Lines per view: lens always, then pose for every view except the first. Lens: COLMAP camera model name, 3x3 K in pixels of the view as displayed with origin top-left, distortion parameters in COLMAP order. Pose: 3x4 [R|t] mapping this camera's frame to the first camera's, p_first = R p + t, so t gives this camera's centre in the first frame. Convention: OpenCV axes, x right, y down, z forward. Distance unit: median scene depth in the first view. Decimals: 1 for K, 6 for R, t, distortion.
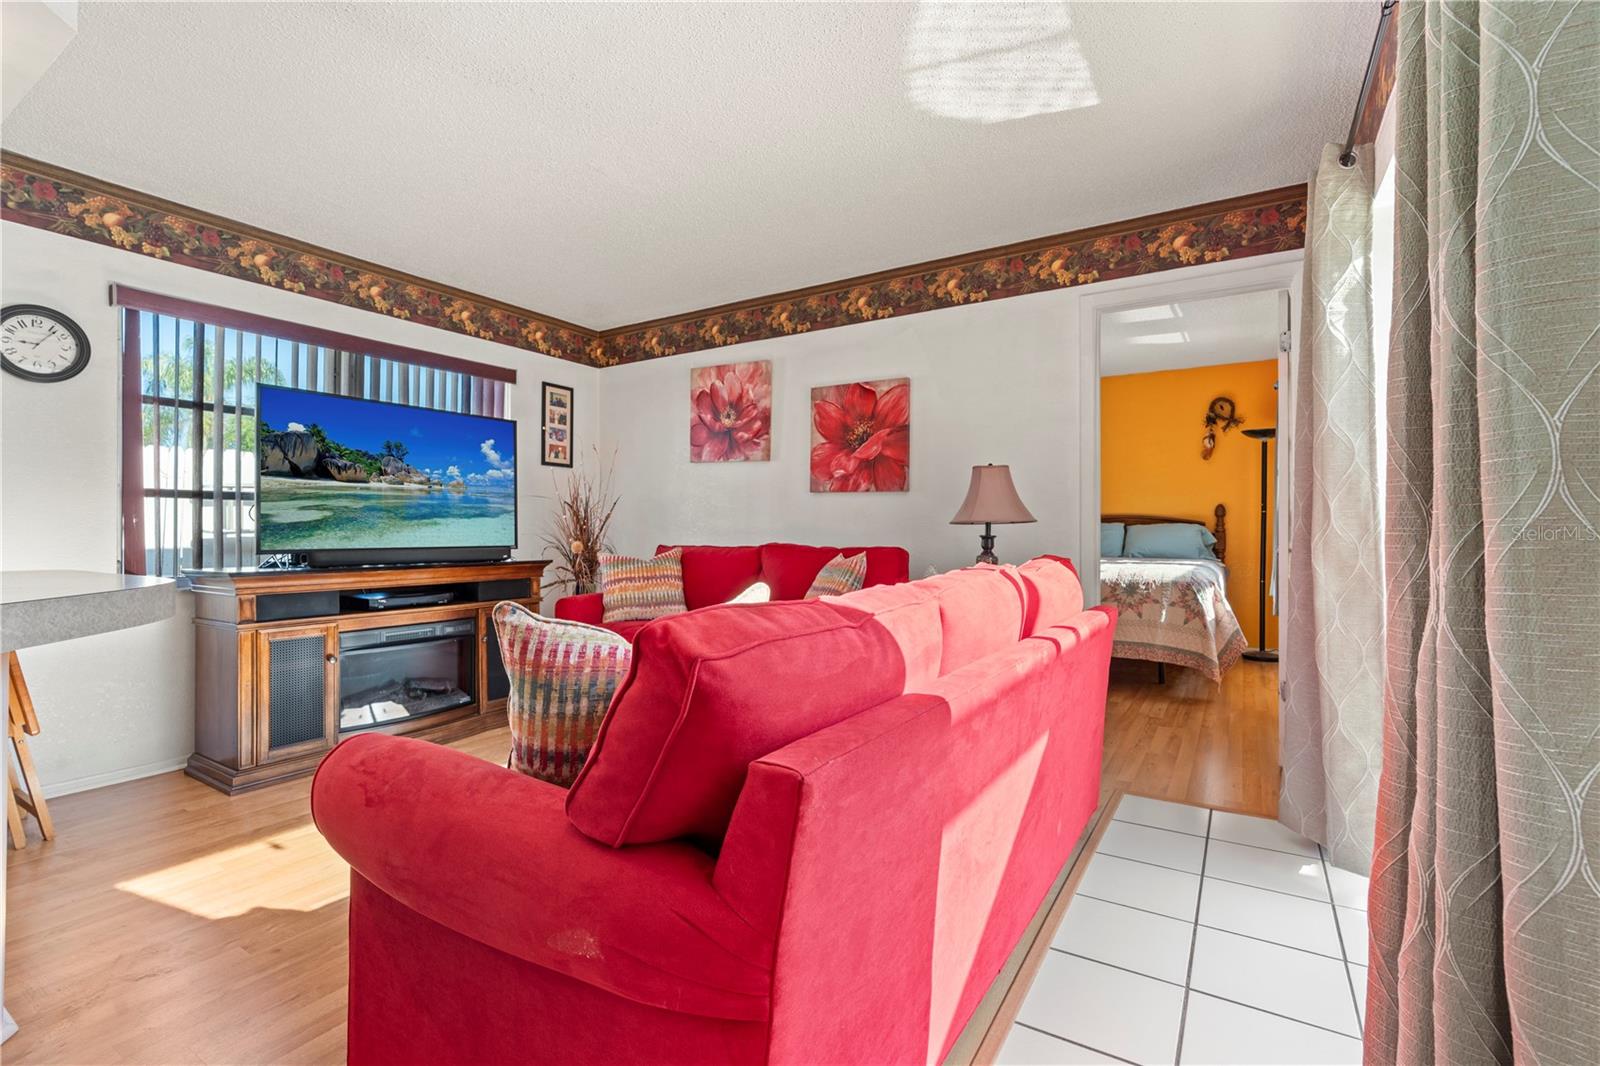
lens RADIAL K [[722.4, 0, 797.3], [0, 722.4, 529.4], [0, 0, 1]] dist [-0.005335, 0.005079]
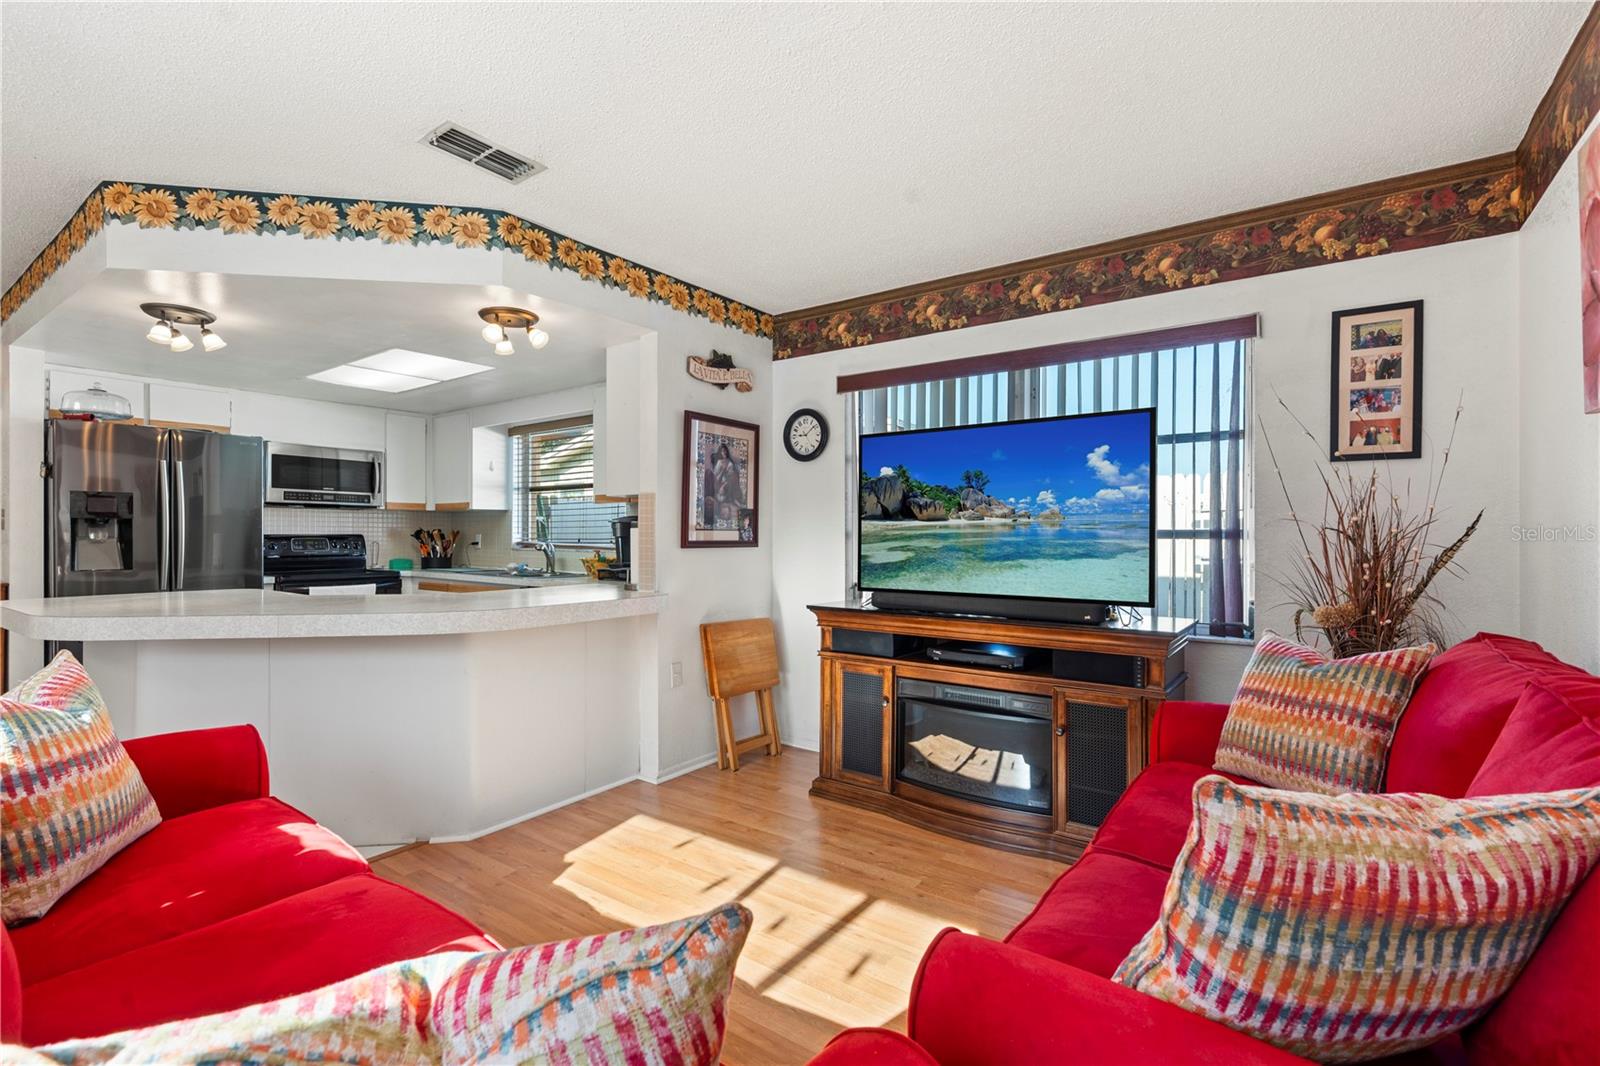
lens RADIAL K [[722.4, 0, 800.2], [0, 722.4, 542.4], [0, 0, 1]] dist [-0.005077, 0.005293]
pose [[-0.060520, 0.009098, -0.998125, 0.277964], [0.000901, 0.999959, 0.009060, -0.038700], [0.998167, -0.000351, -0.060526, 0.749743]]
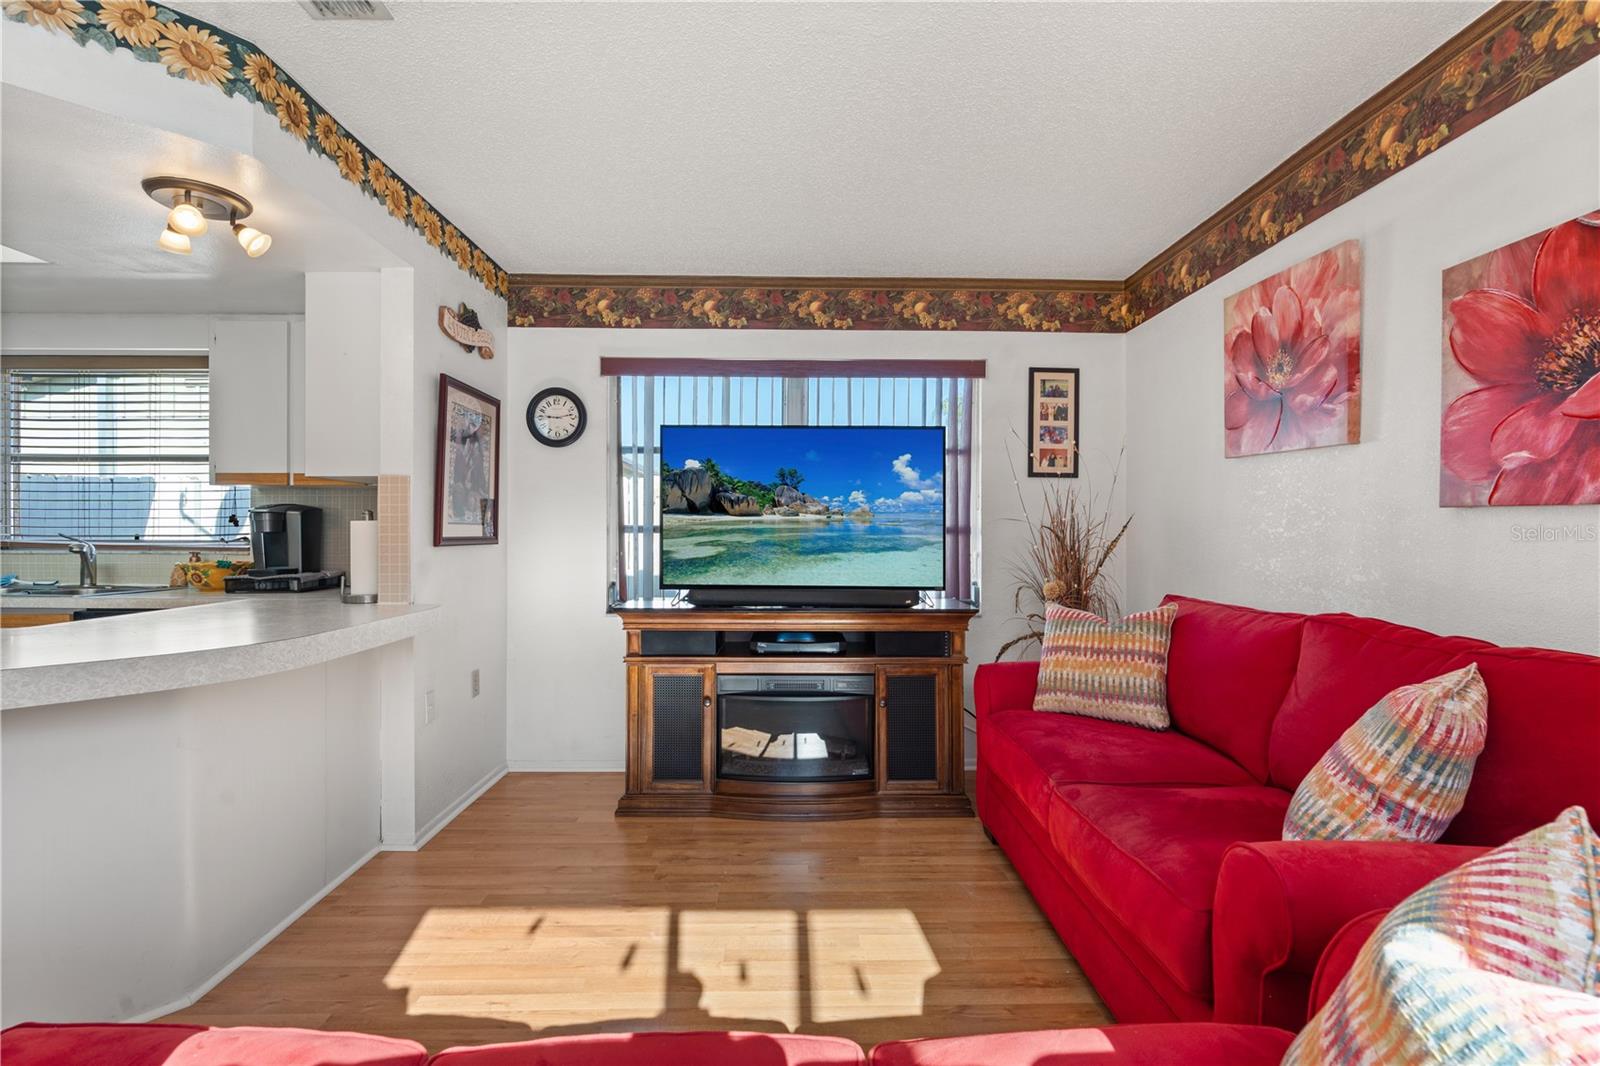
lens RADIAL K [[724.8, 0, 798.7], [0, 724.8, 535.9], [0, 0, 1]] dist [-0.007092, 0.006564]
pose [[0.550290, 0.005575, -0.834955, 0.183005], [-0.001300, 0.999982, 0.005820, -0.037868], [0.834973, -0.002117, 0.550287, 0.452931]]
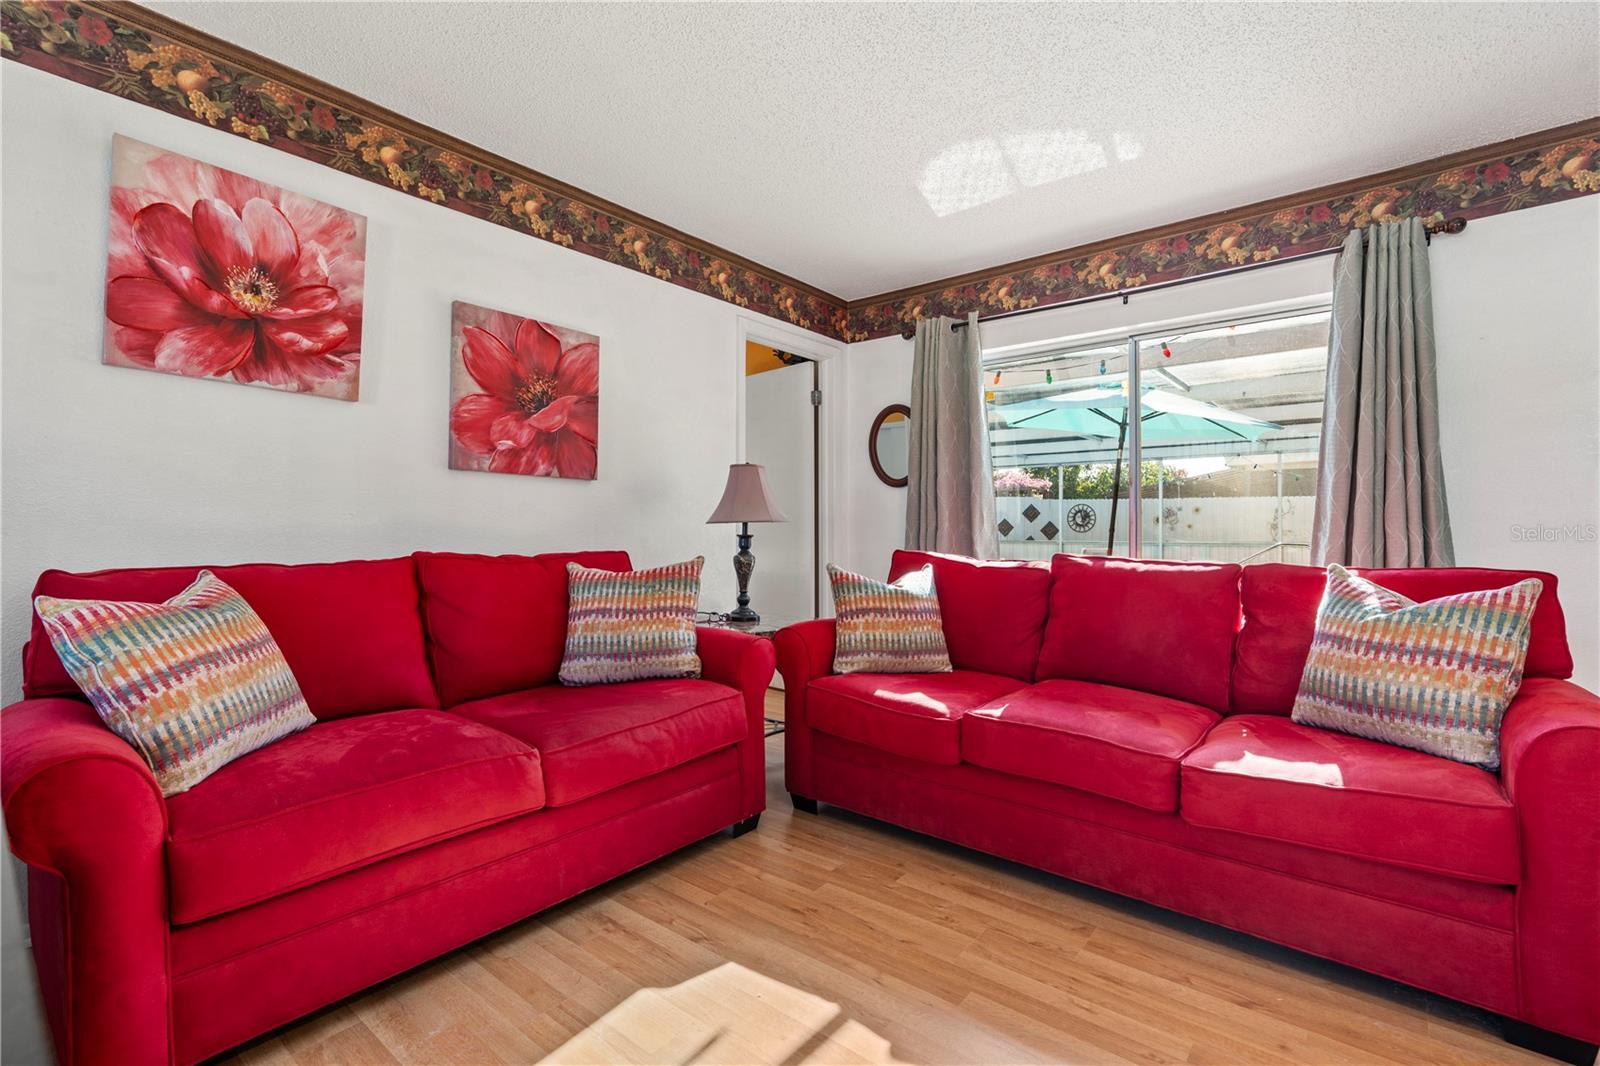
lens RADIAL K [[722.4, 0, 797.3], [0, 722.4, 529.4], [0, 0, 1]] dist [-0.005335, 0.005079]
pose [[0.123572, 0.000826, 0.992335, -0.591419], [0.004246, 0.999990, -0.001361, 0.002533], [-0.992326, 0.004382, 0.123568, 0.672668]]
